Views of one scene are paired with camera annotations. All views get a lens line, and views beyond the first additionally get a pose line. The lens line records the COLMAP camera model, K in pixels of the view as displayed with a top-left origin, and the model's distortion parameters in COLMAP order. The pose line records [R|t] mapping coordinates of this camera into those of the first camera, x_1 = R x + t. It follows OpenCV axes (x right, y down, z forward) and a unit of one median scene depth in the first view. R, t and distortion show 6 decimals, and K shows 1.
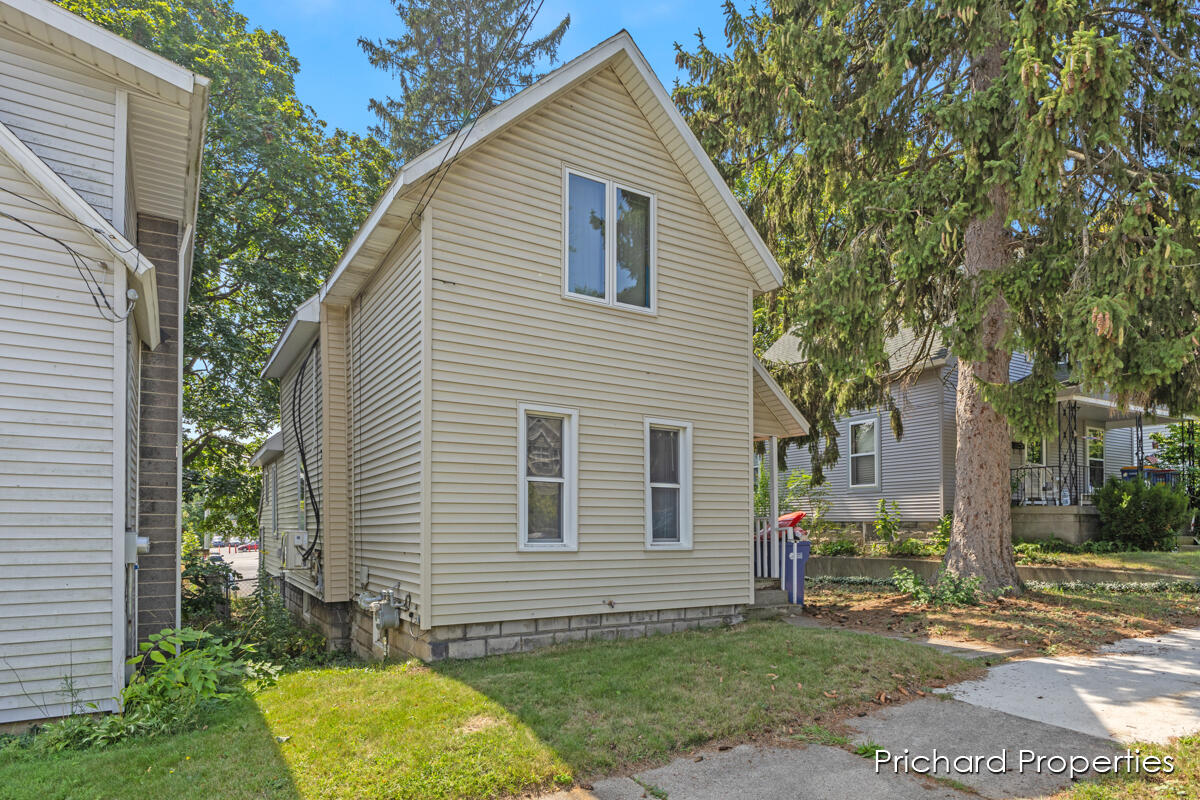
lens RADIAL K [[678.8, 0, 601.7], [0, 678.8, 383.6], [0, 0, 1]] dist [-0.003551, -0.000489]
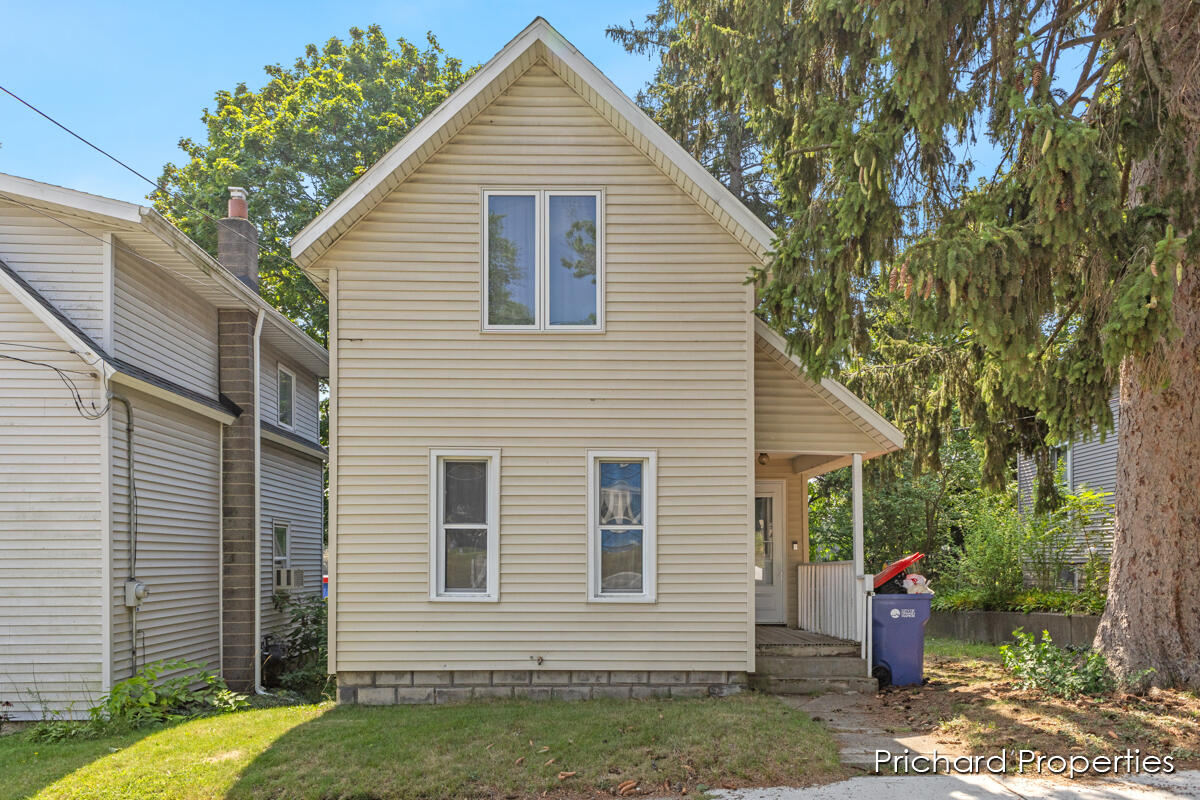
lens RADIAL K [[829.1, 0, 600.0], [0, 829.1, 400.0], [0, 0, 1]] dist [0.025103, -0.023114]
pose [[0.854231, -0.104307, -0.509323, 0.686615], [0.110670, 0.993696, -0.017891, 0.005573], [0.507979, -0.041084, 0.860389, 0.093476]]
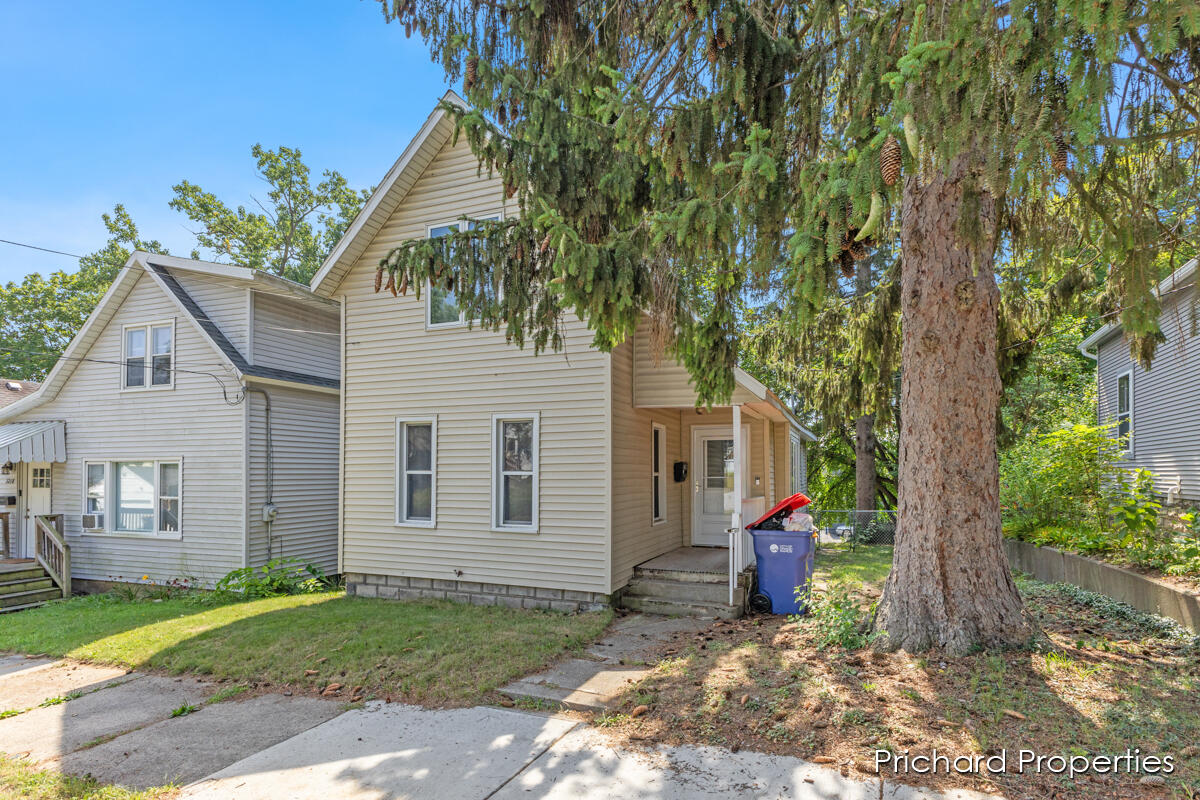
lens RADIAL K [[606.9, 0, 604.3], [0, 606.9, 363.4], [0, 0, 1]] dist [0.011374, 0.000248]
pose [[0.583532, -0.148842, -0.798333, 1.086434], [0.166854, 0.984061, -0.061509, 0.064213], [0.794764, -0.097312, 0.599067, 0.587312]]
